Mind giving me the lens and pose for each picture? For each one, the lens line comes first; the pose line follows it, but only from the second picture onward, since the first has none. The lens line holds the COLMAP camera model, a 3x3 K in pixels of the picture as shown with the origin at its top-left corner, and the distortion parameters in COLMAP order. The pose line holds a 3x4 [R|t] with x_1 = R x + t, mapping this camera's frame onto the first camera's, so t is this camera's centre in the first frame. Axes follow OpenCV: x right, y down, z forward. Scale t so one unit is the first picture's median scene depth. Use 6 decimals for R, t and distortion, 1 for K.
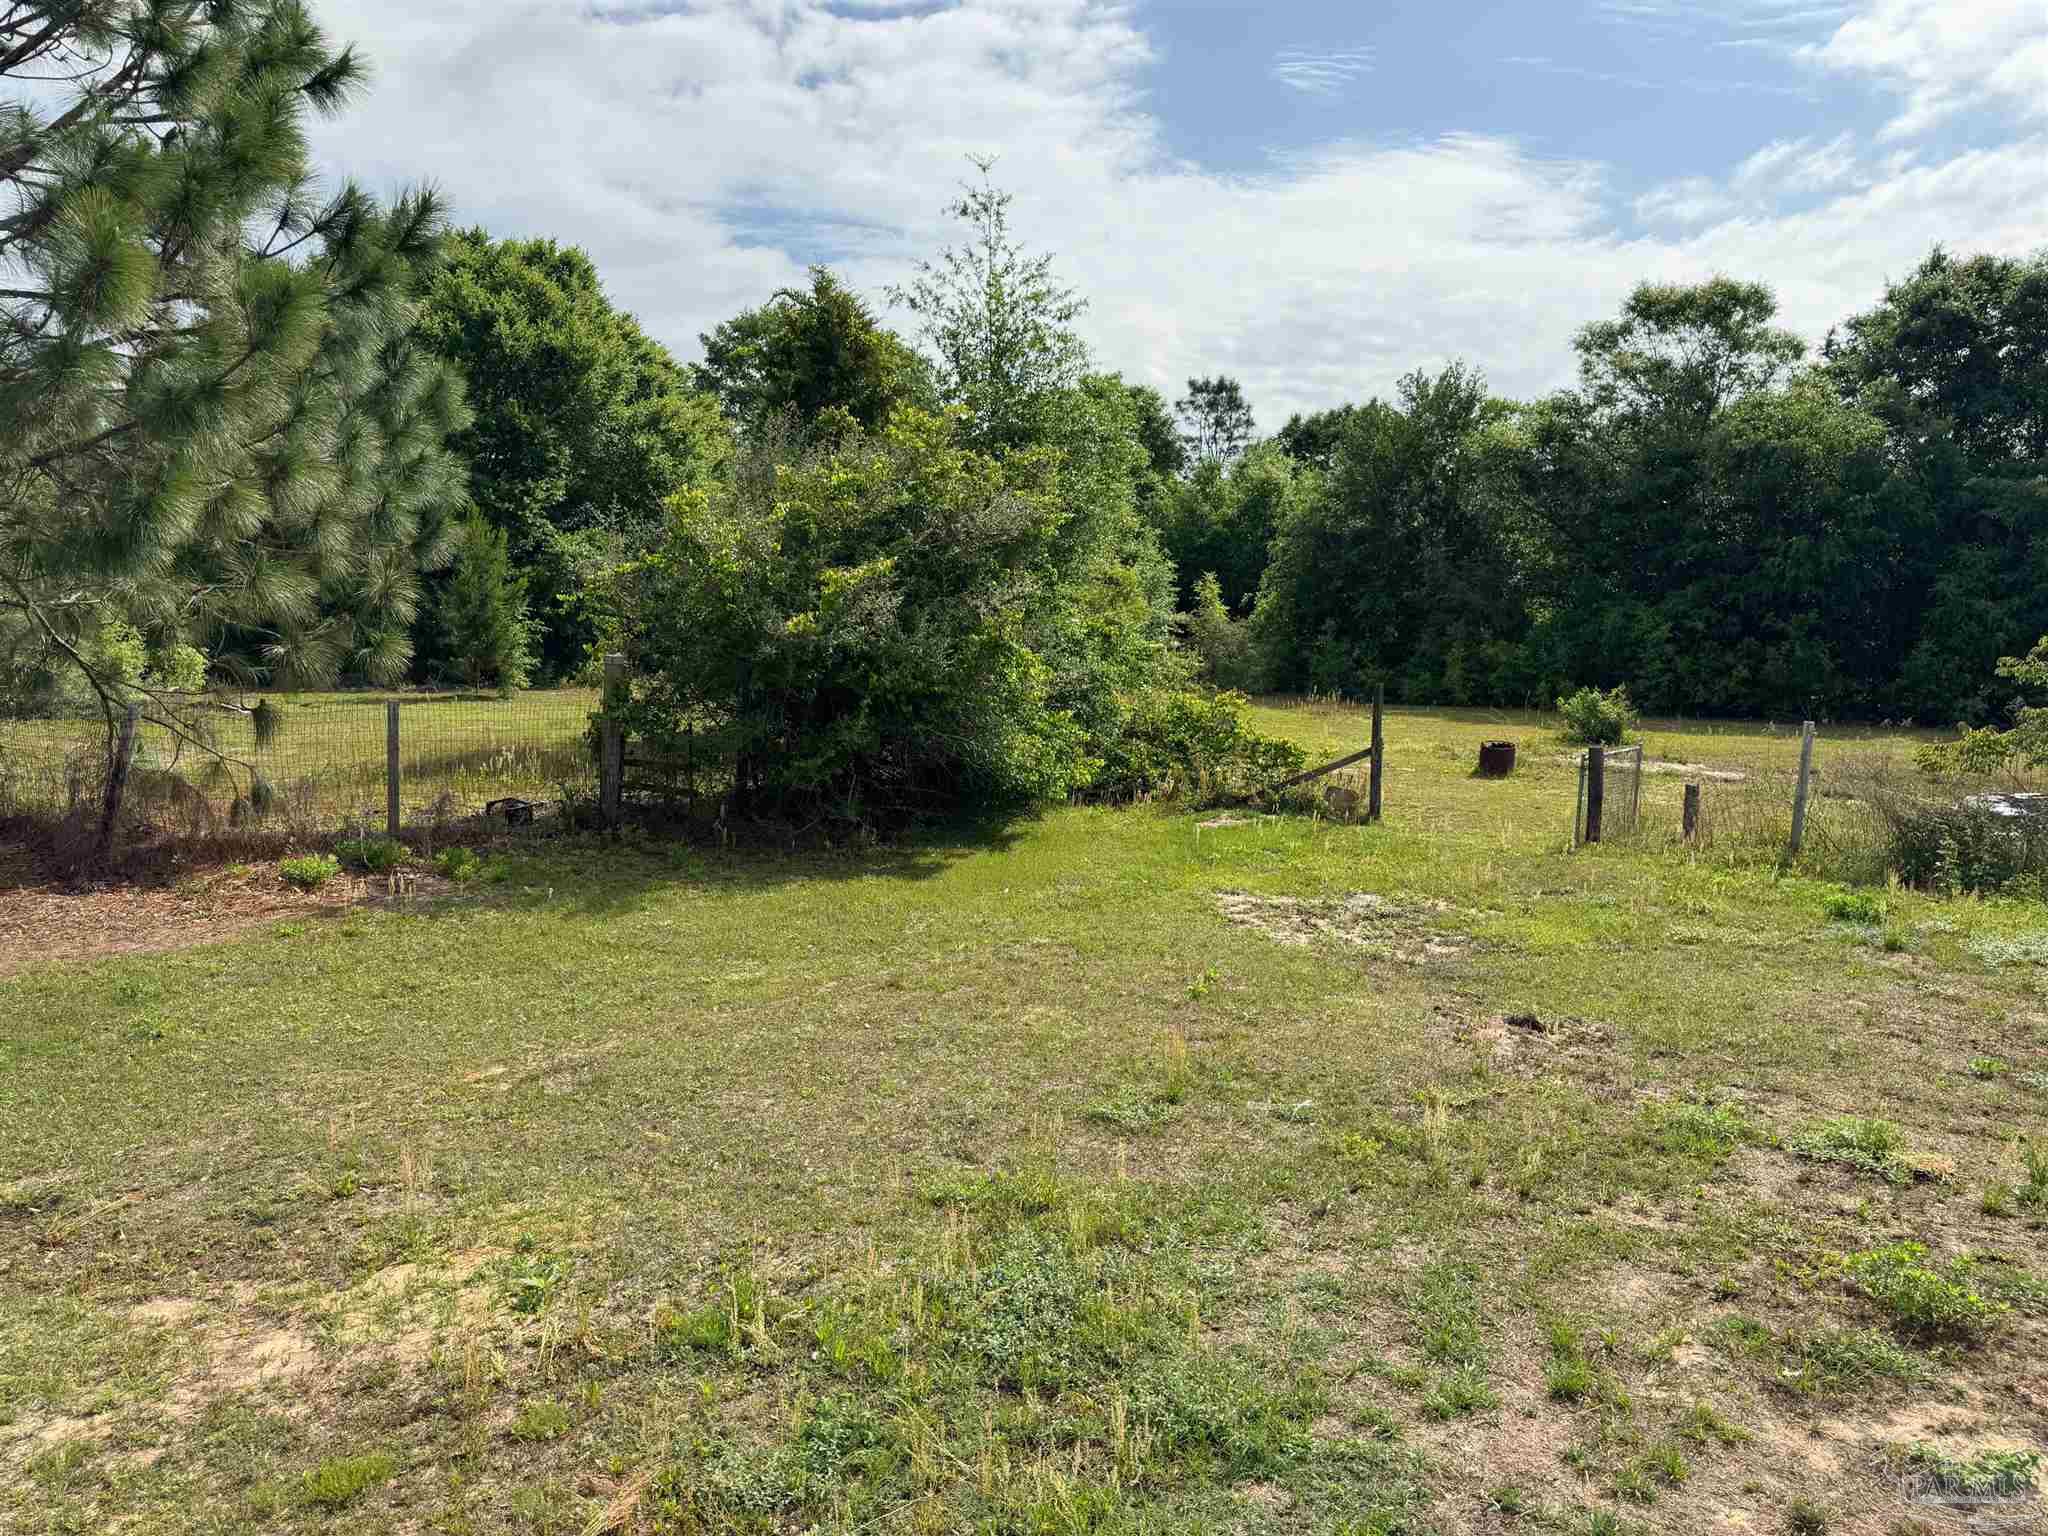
lens RADIAL K [[1447.3, 0, 1021.1], [0, 1447.3, 746.7], [0, 0, 1]] dist [0.079728, -0.107895]
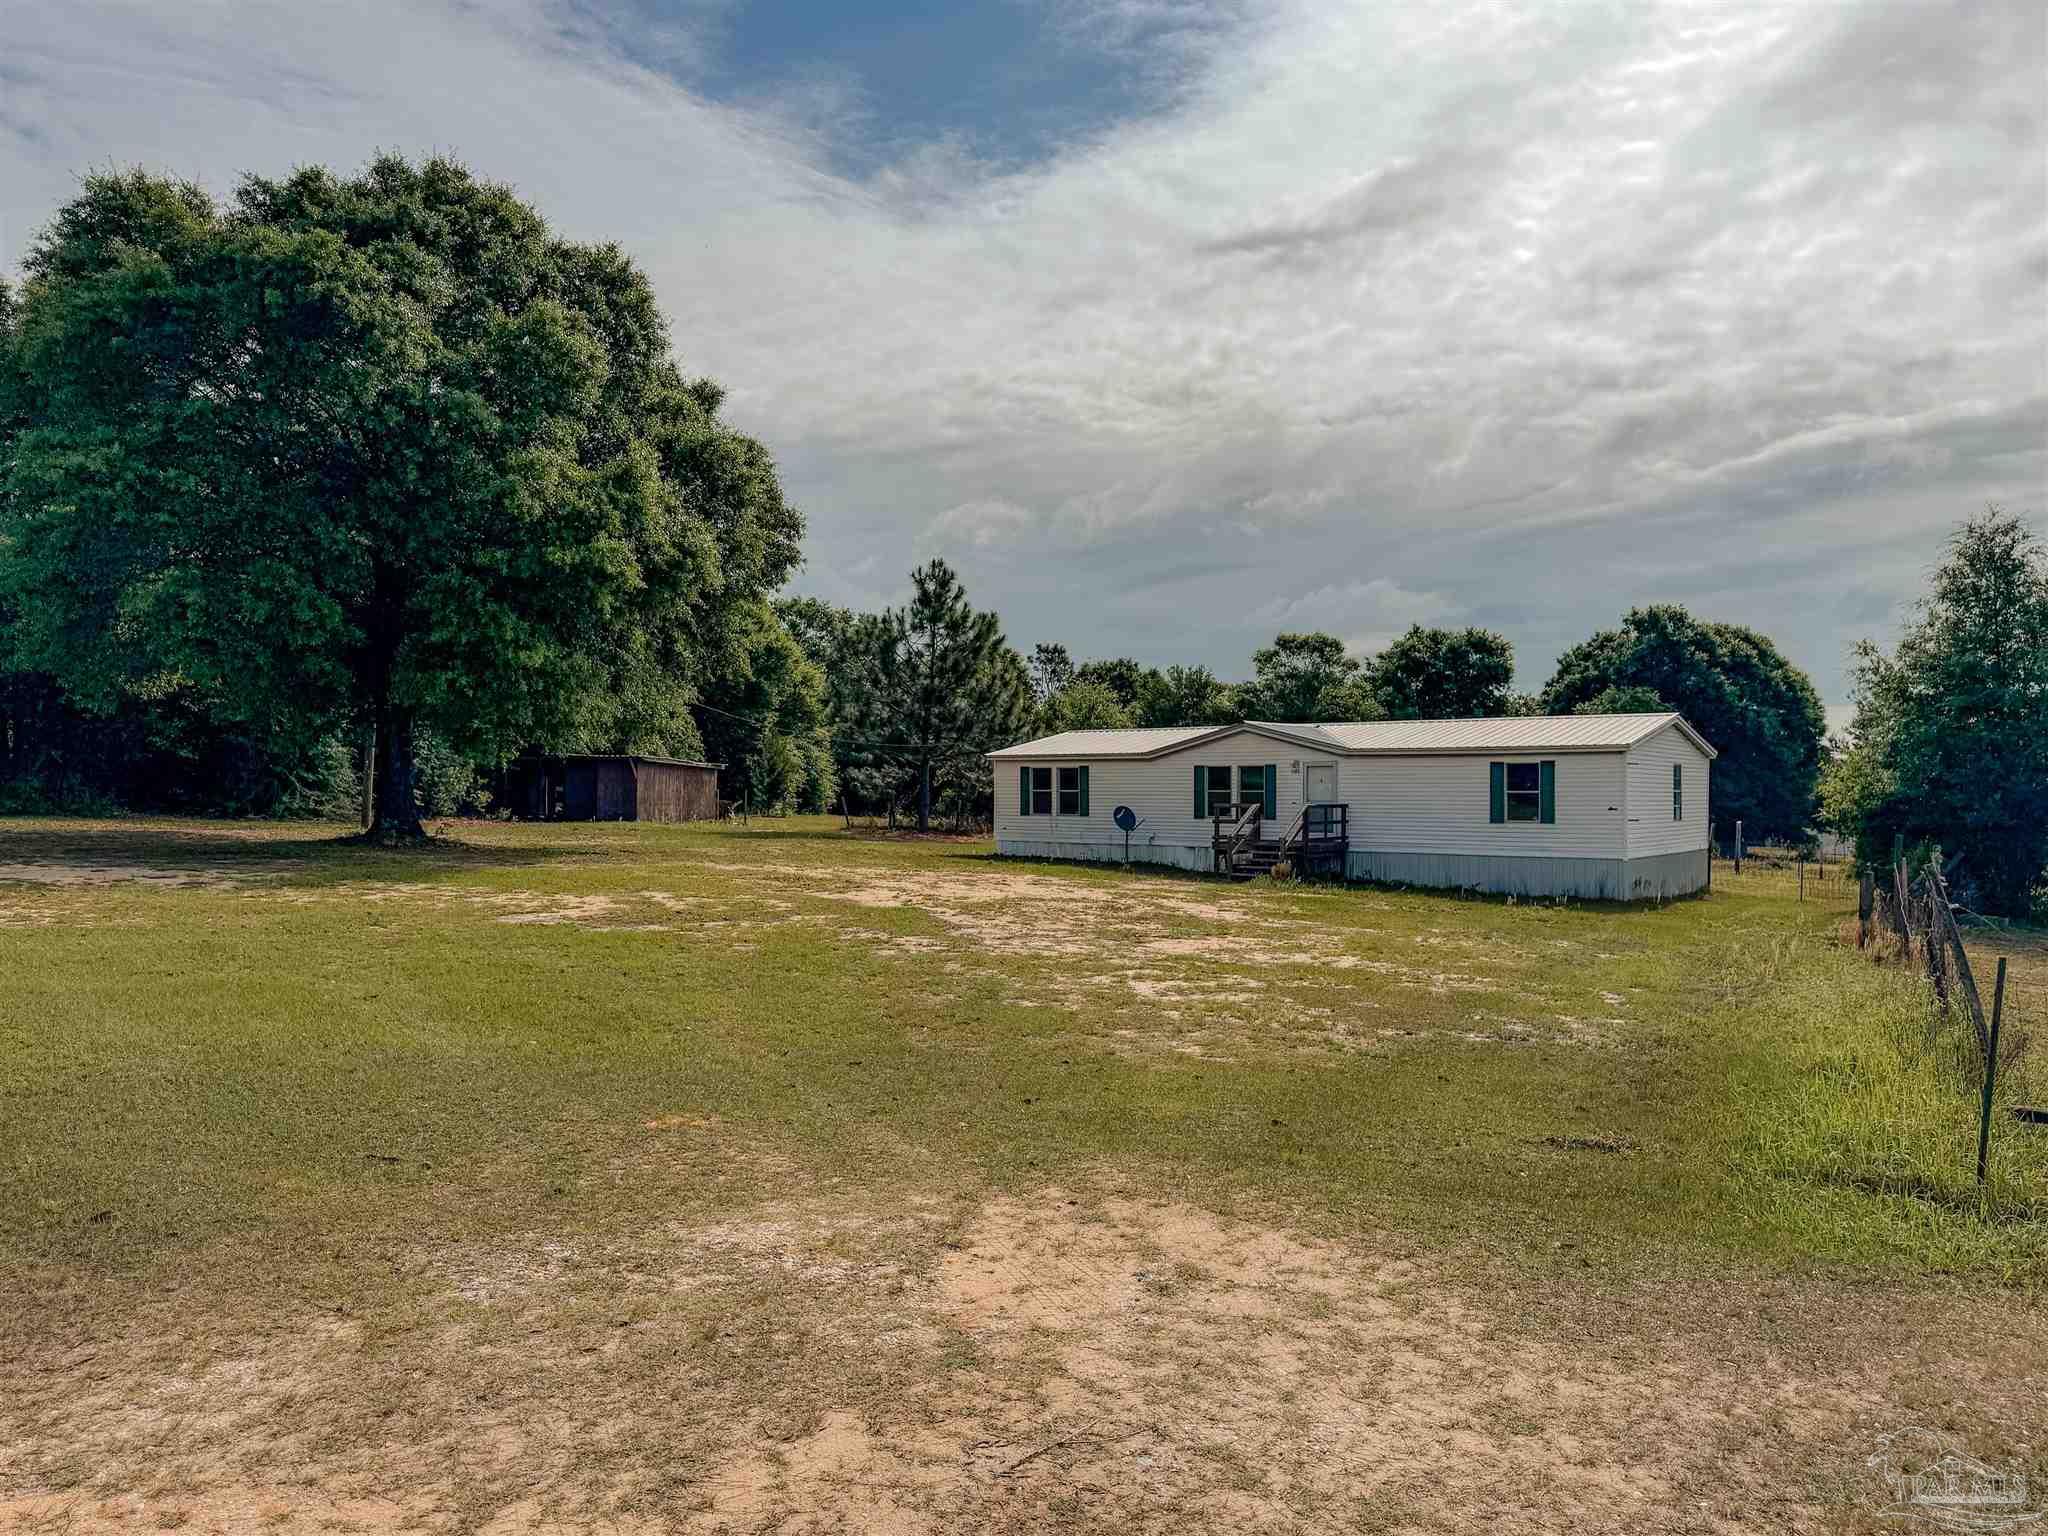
lens RADIAL K [[1447.3, 0, 1021.1], [0, 1447.3, 746.7], [0, 0, 1]] dist [0.079728, -0.107895]
pose [[0.979305, 0.028978, 0.200304, -0.350492], [-0.005776, 0.993295, -0.115459, 0.084113], [-0.202307, 0.111913, 0.972907, -0.908427]]
